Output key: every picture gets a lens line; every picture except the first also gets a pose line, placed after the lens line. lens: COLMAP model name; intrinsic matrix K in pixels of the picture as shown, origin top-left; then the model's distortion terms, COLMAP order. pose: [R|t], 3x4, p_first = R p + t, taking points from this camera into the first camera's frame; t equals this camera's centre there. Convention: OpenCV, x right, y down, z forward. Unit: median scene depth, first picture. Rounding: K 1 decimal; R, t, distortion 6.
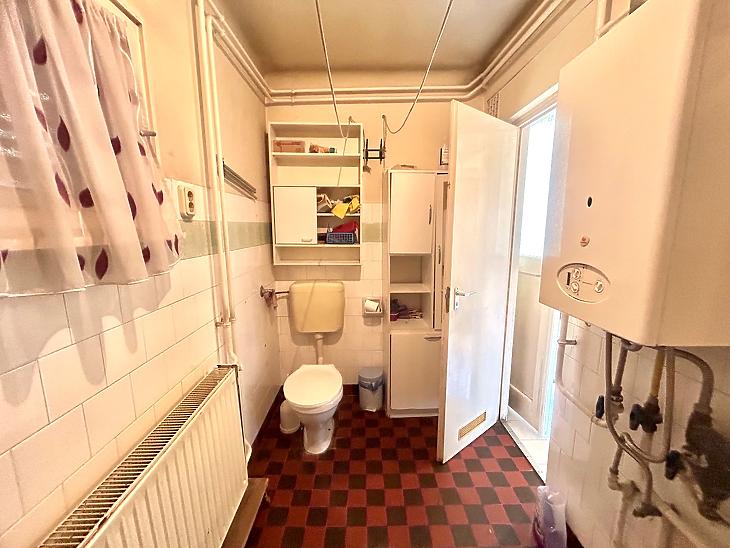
lens RADIAL K [[291.3, 0, 365.0], [0, 291.3, 274.0], [0, 0, 1]] dist [-0.000221, -0.000016]
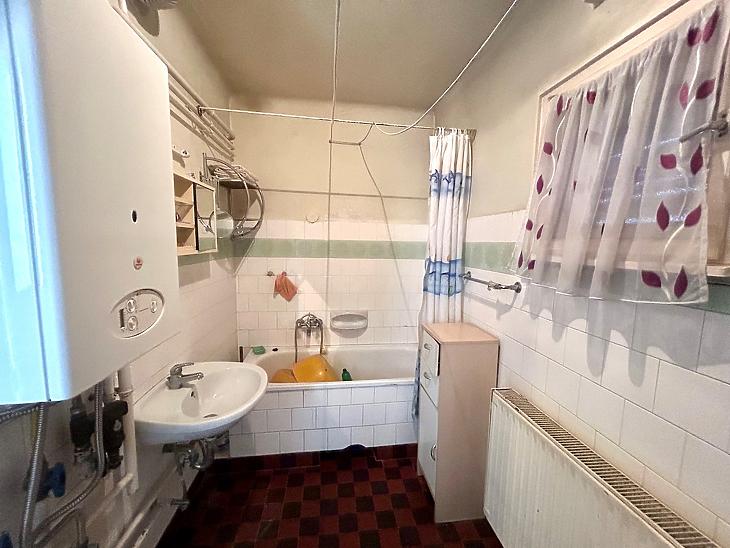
lens RADIAL K [[291.3, 0, 365.0], [0, 291.3, 274.0], [0, 0, 1]] dist [-0.000221, -0.000016]
pose [[-0.992919, -0.003697, -0.118739, 0.207404], [-0.035512, 0.963049, 0.266974, -0.327633], [0.113365, 0.269300, -0.956361, 1.877513]]
